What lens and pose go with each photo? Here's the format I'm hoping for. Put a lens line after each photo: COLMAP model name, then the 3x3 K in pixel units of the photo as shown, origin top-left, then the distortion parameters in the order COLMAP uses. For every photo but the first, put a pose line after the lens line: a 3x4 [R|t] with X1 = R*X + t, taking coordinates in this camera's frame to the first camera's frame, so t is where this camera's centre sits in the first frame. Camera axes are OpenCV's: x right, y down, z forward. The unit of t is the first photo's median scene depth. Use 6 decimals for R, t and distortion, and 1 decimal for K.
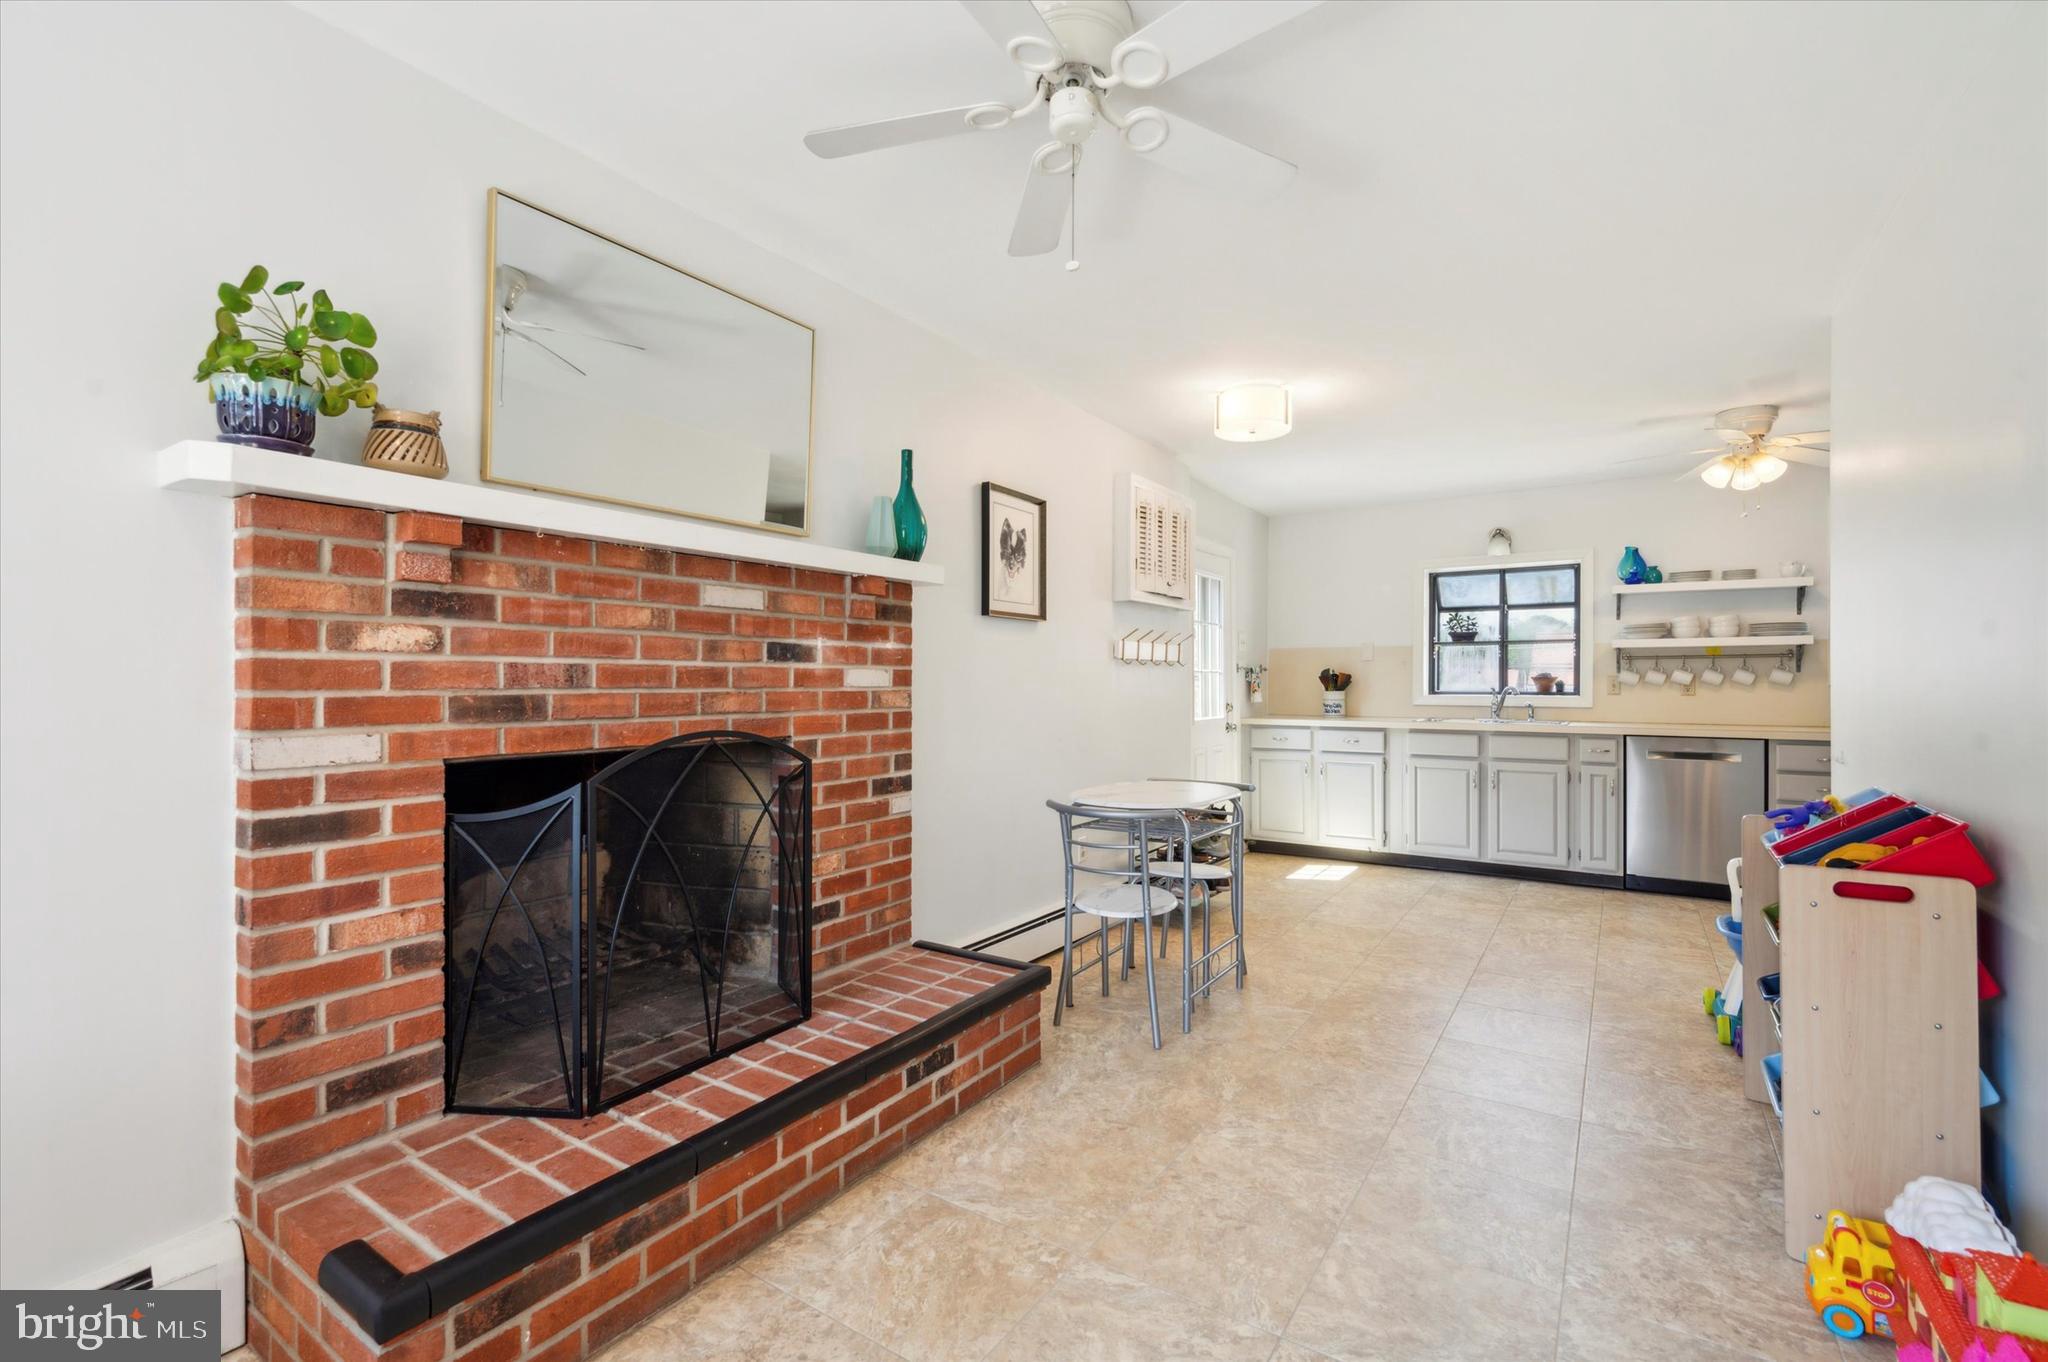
lens RADIAL K [[903.4, 0, 1024.0], [0, 903.4, 681.0], [0, 0, 1]] dist [-0.000814, 0.000193]
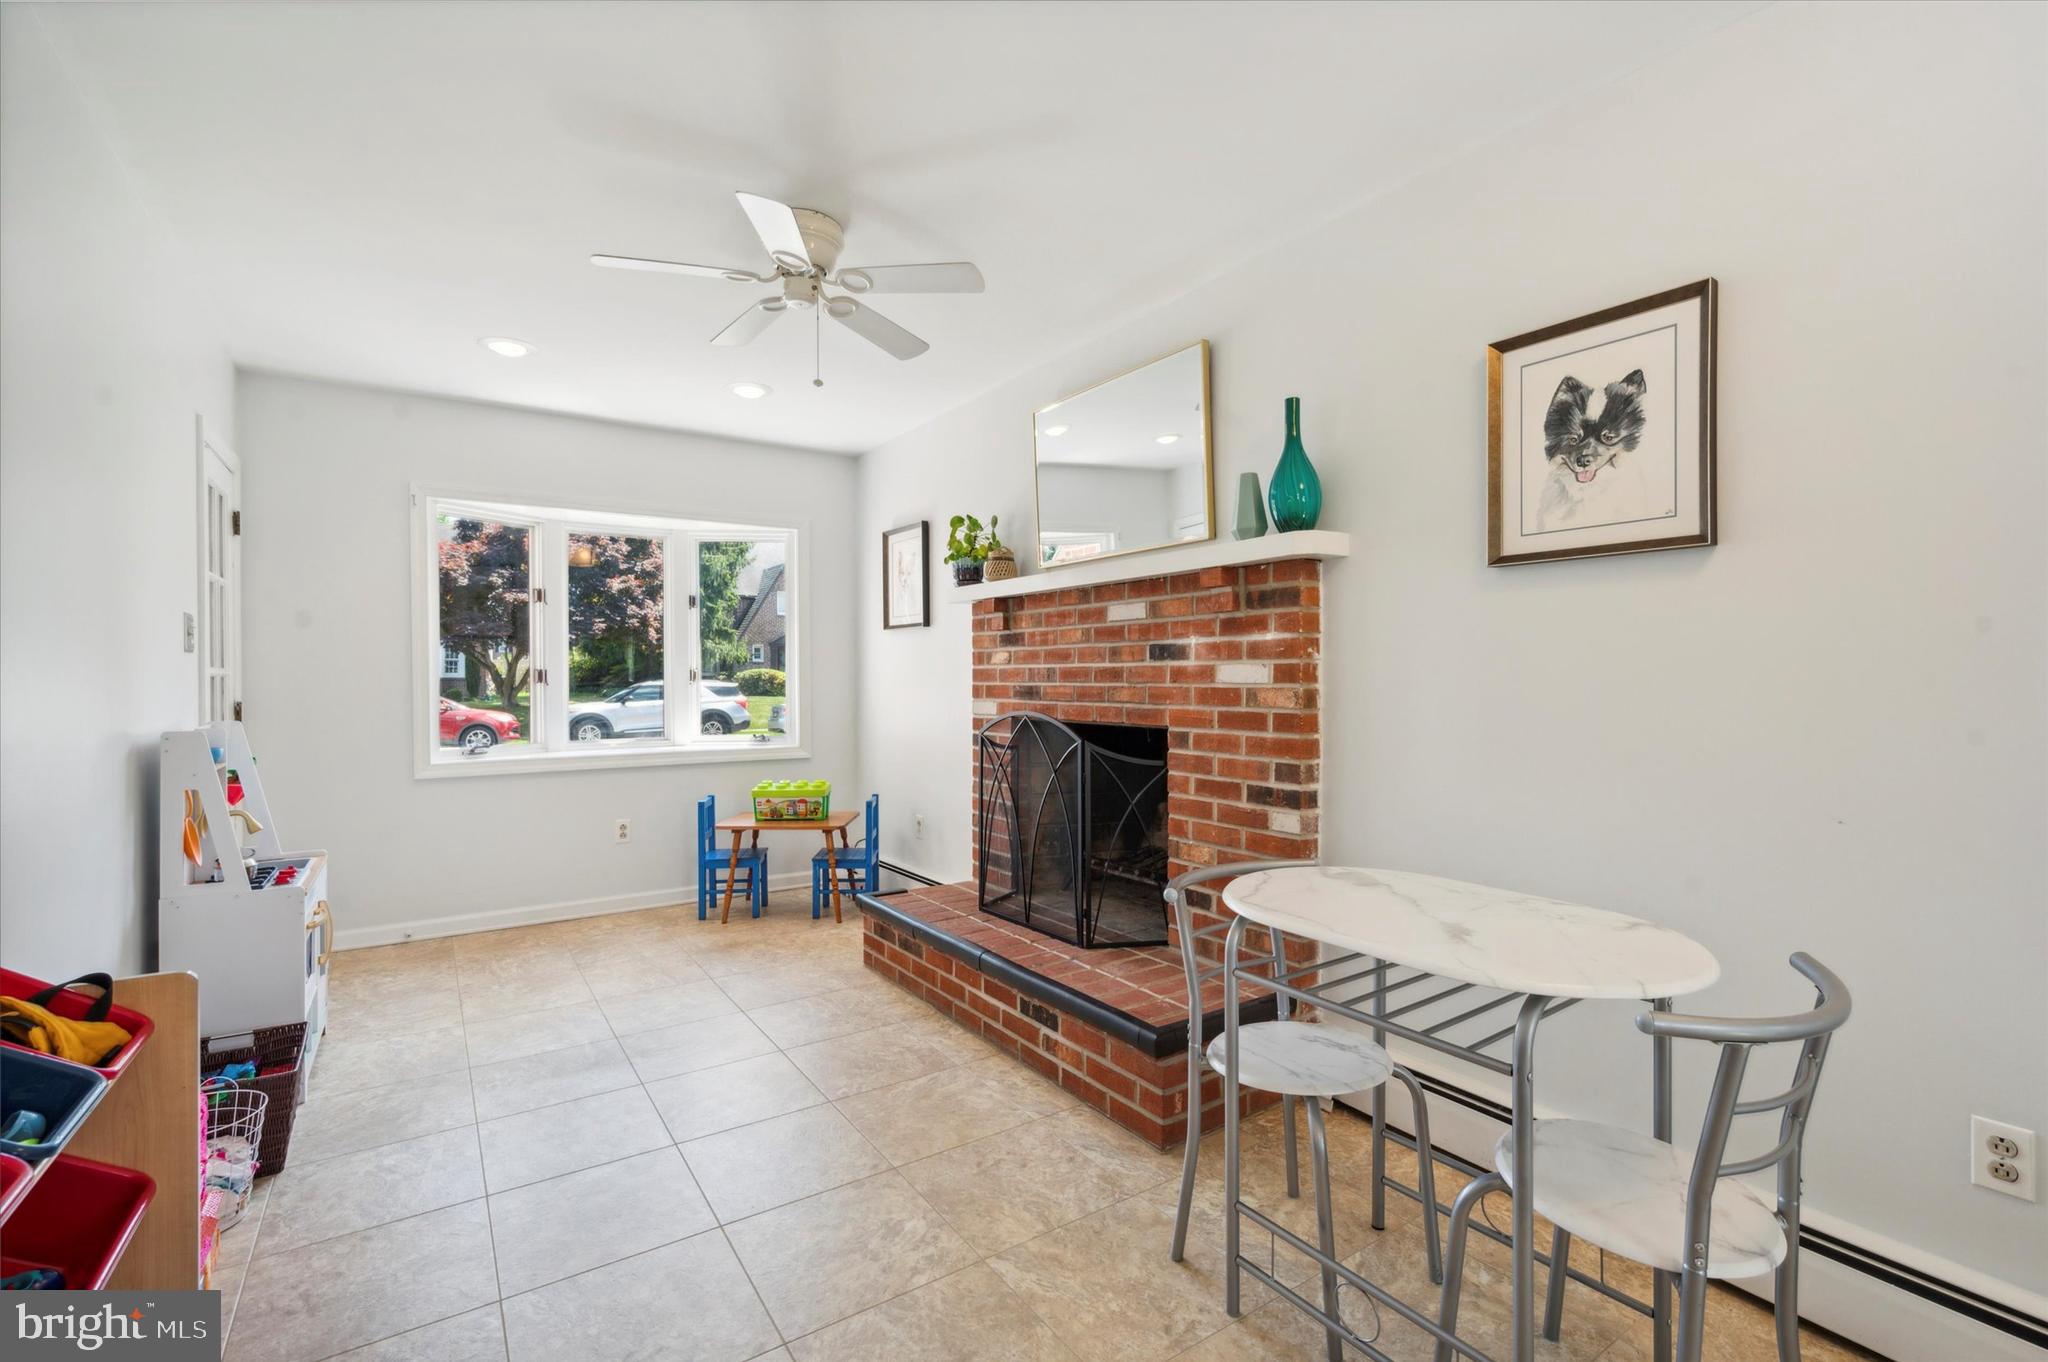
lens RADIAL K [[903.4, 0, 1024.0], [0, 903.4, 681.0], [0, 0, 1]] dist [-0.000814, 0.000193]
pose [[-0.382699, 0.008186, -0.923837, 0.841738], [0.006251, 0.999961, 0.006271, -0.003456], [0.923852, -0.003375, -0.382735, 1.250715]]
